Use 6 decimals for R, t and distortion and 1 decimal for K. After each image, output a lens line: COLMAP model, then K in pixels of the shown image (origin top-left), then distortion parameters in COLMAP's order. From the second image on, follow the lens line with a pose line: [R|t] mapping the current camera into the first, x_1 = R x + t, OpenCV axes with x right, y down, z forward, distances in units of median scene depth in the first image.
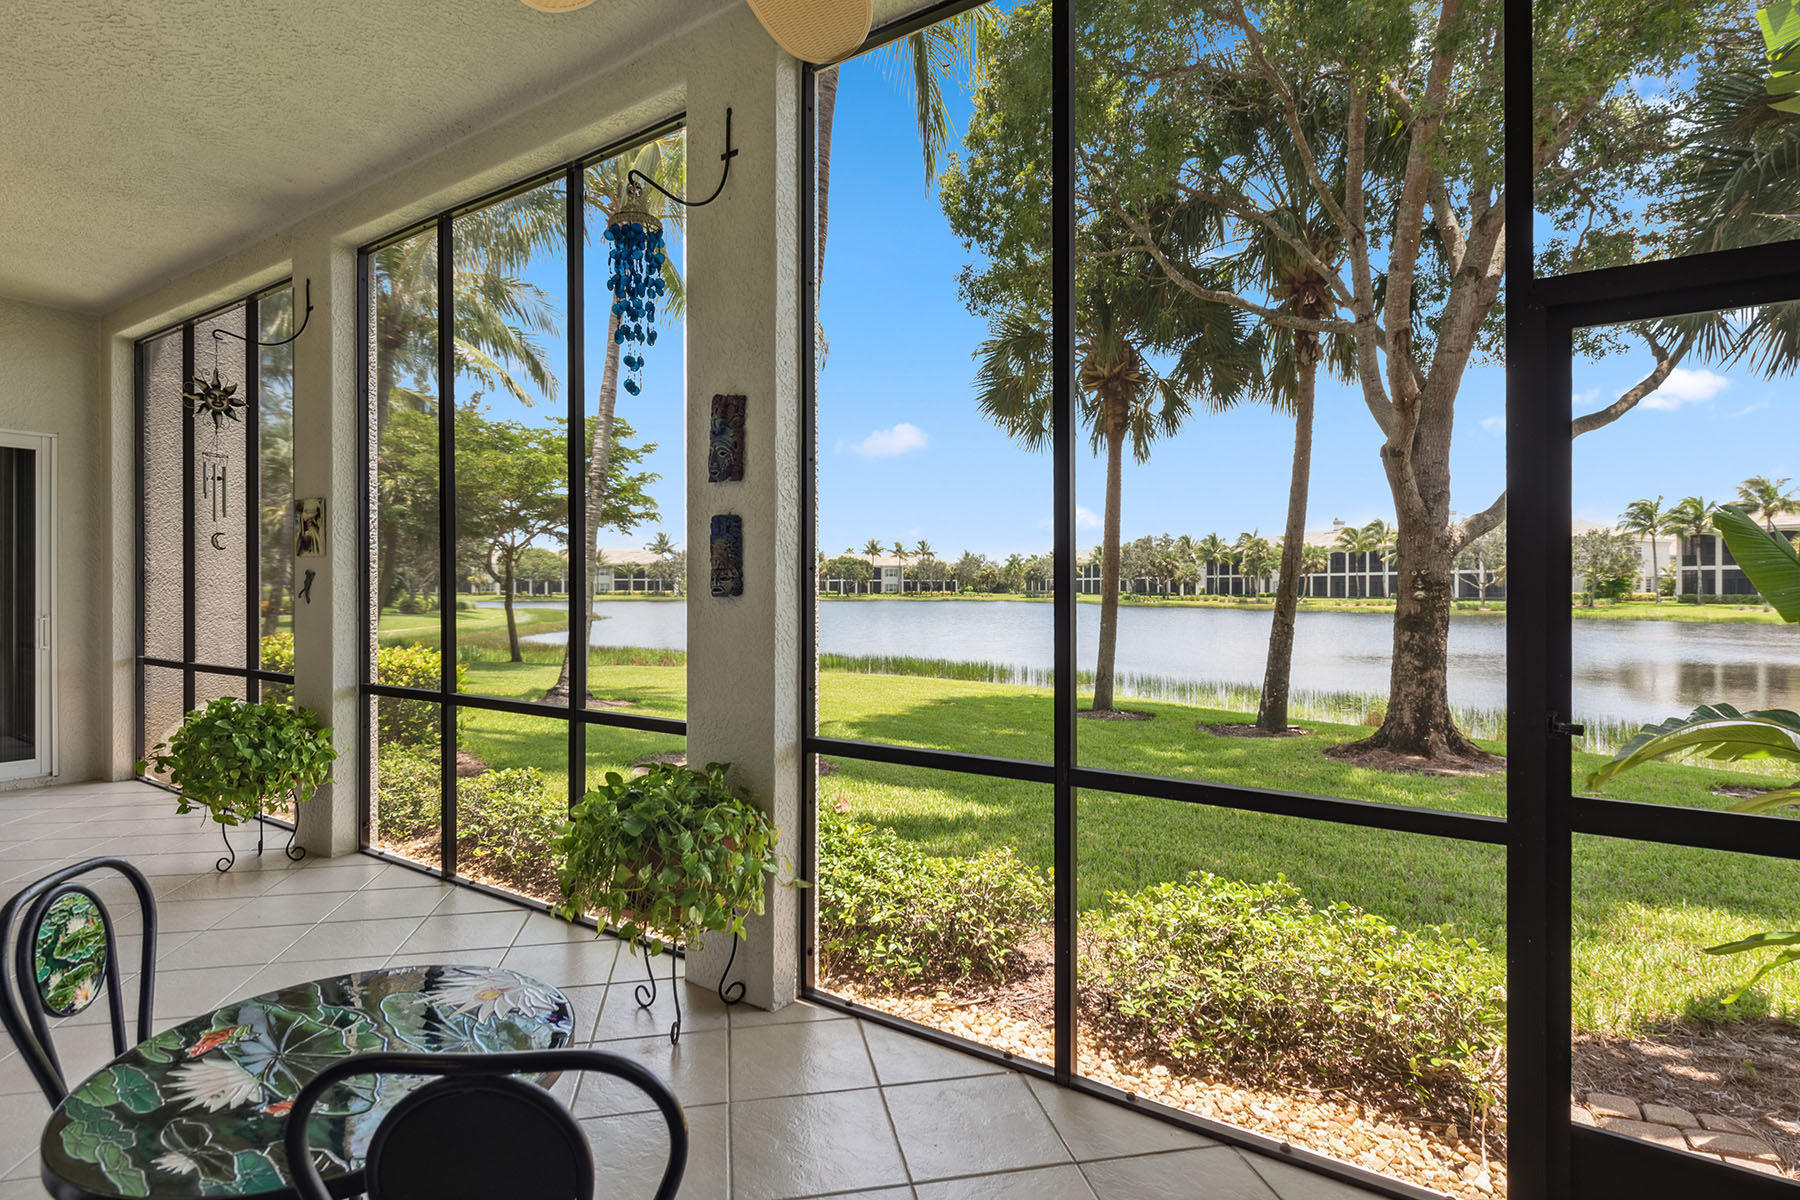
lens RADIAL K [[850.6, 0, 903.6], [0, 850.6, 590.2], [0, 0, 1]] dist [0.003982, -0.000581]
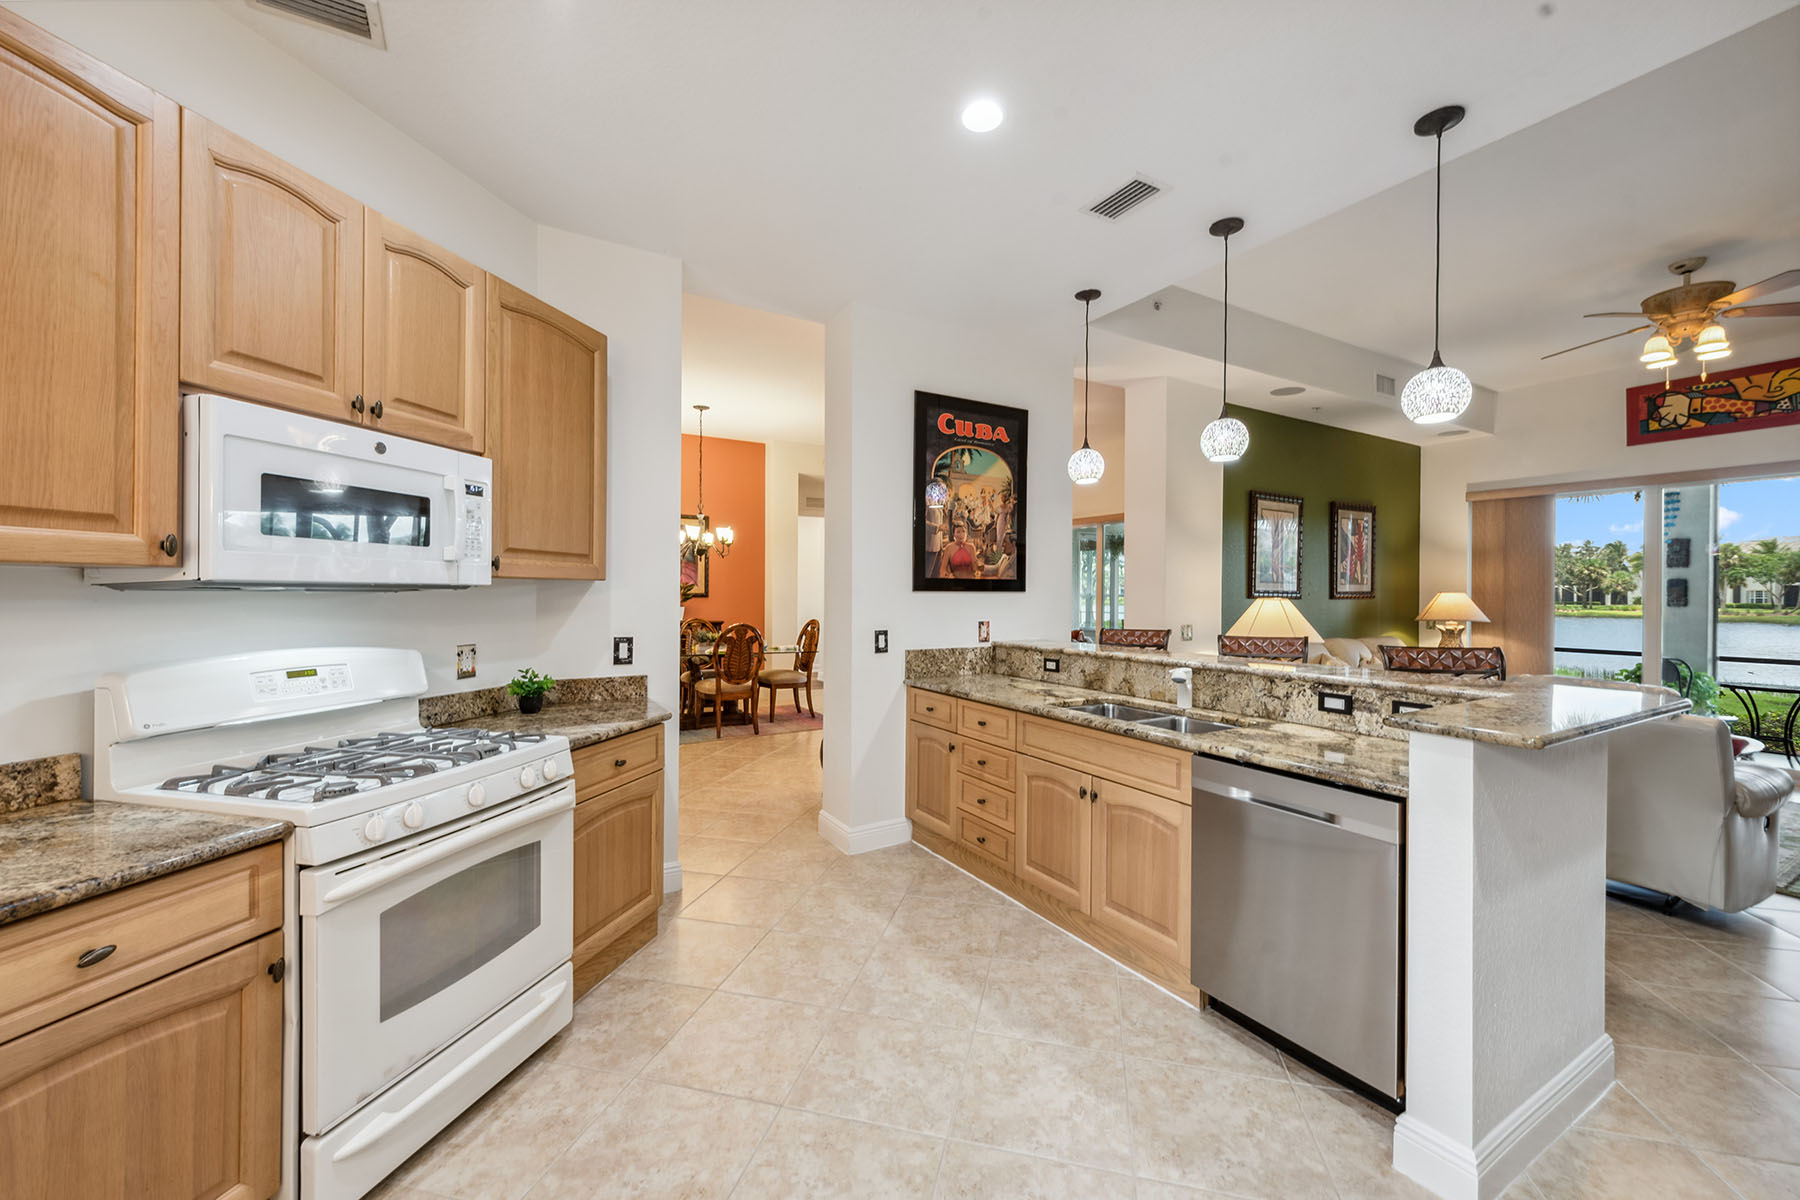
lens RADIAL K [[716.7, 0, 907.5], [0, 716.7, 595.8], [0, 0, 1]] dist [0.013269, -0.001847]
pose [[0.907473, 0.003085, -0.420098, -1.543480], [-0.003873, 0.999992, -0.001022, -0.018939], [0.420092, 0.002554, 0.907478, -2.304812]]
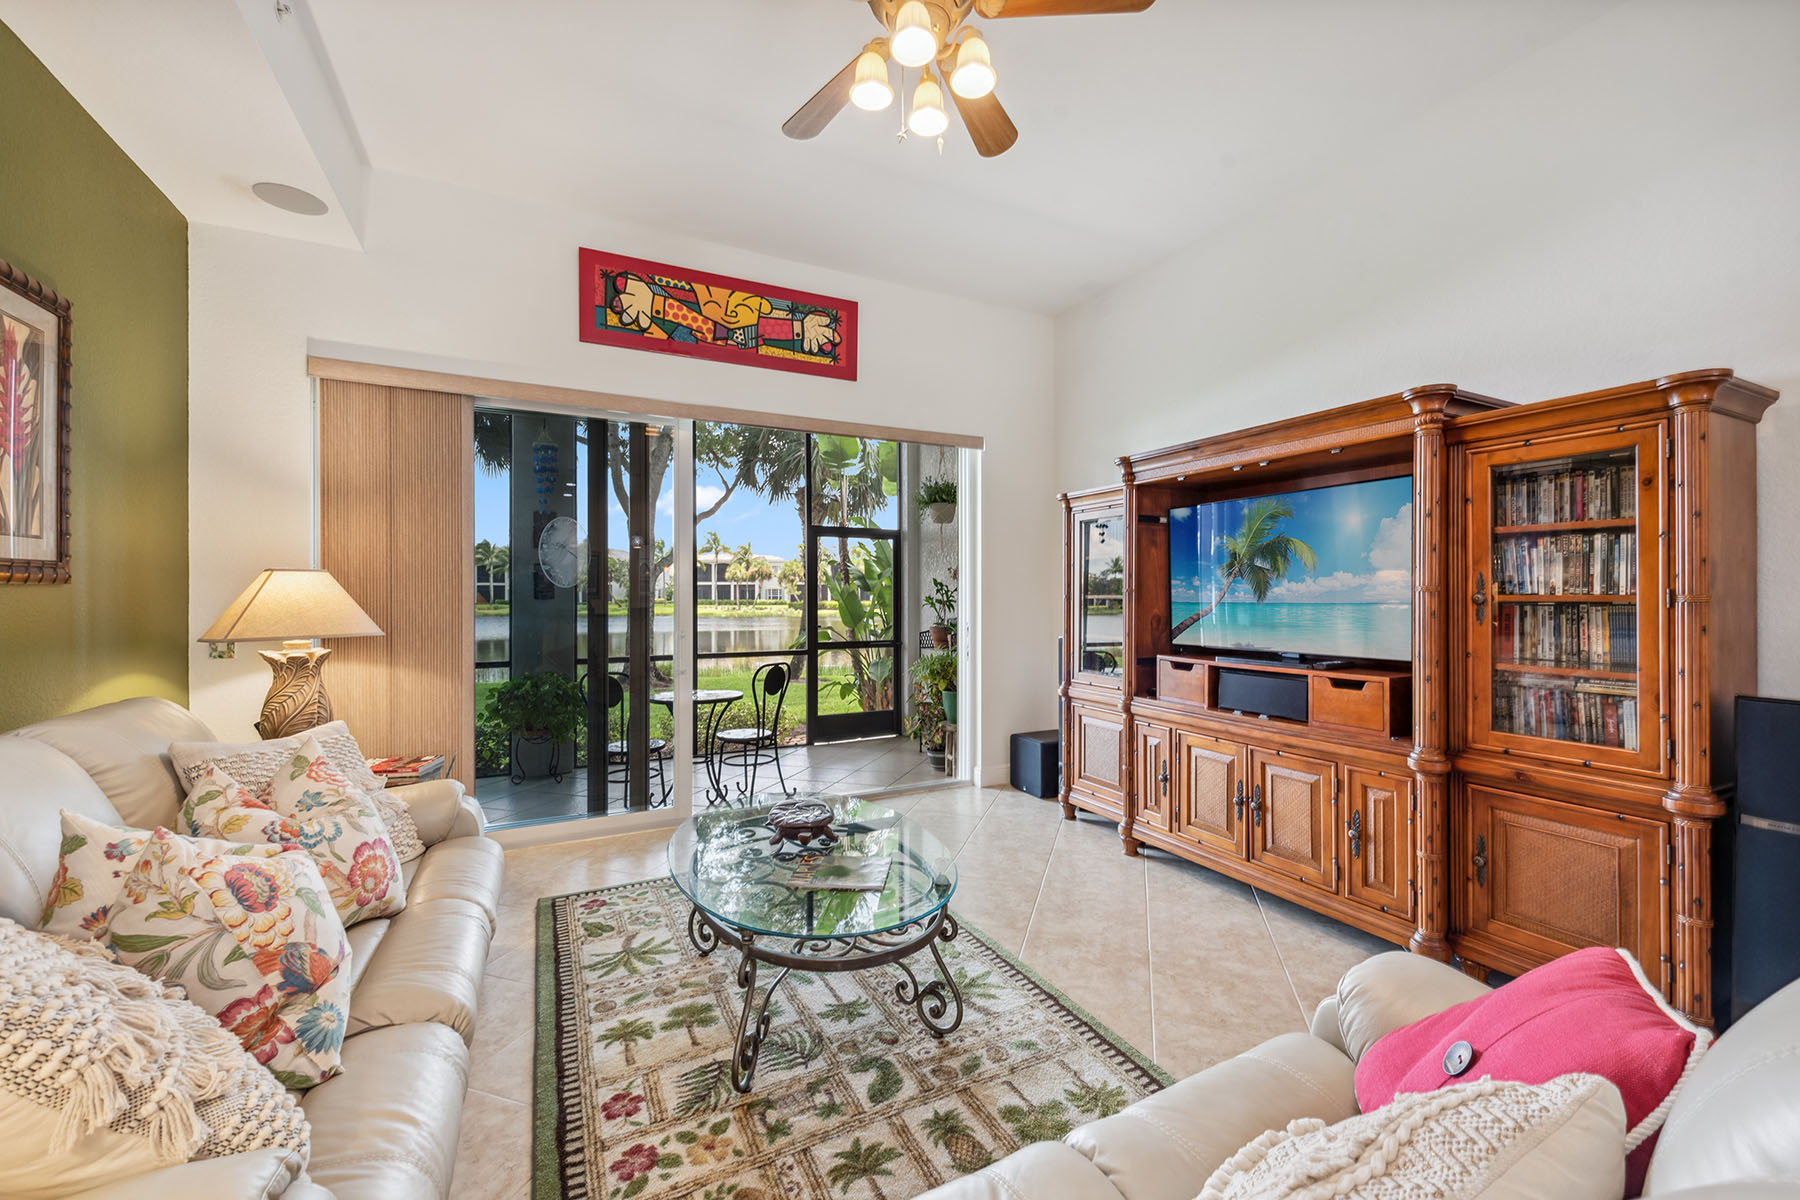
lens RADIAL K [[716.7, 0, 896.2], [0, 716.7, 597.7], [0, 0, 1]] dist [0.013269, -0.001847]
pose [[0.494140, -0.004996, 0.869368, -1.404822], [0.003643, 0.999987, 0.003677, -0.004206], [-0.869375, 0.001350, 0.494151, -0.868259]]
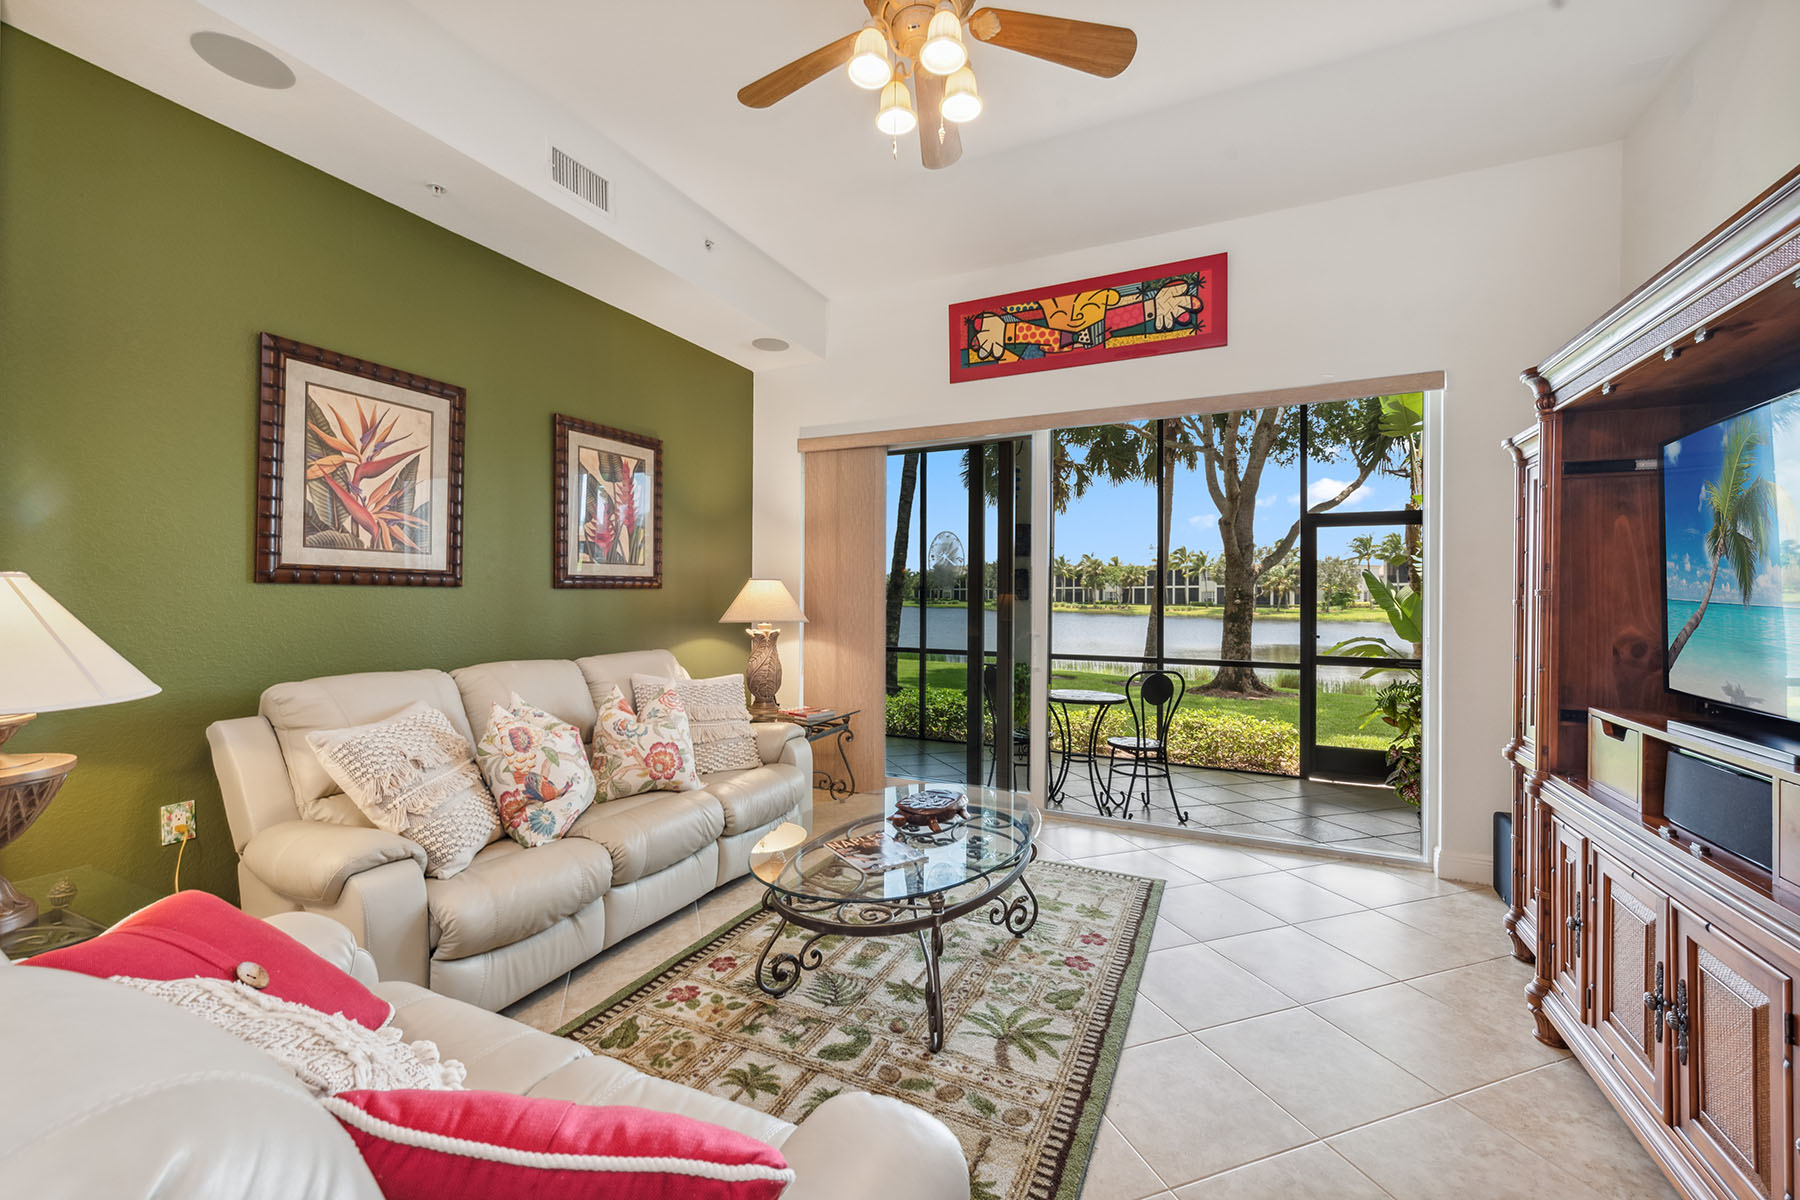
lens RADIAL K [[716.7, 0, 898.4], [0, 716.7, 598.4], [0, 0, 1]] dist [0.013269, -0.001847]
pose [[0.990112, 0.004050, 0.140217, -0.945457], [-0.004242, 0.999990, 0.001067, -0.002910], [-0.140211, -0.001651, 0.990120, -1.199222]]
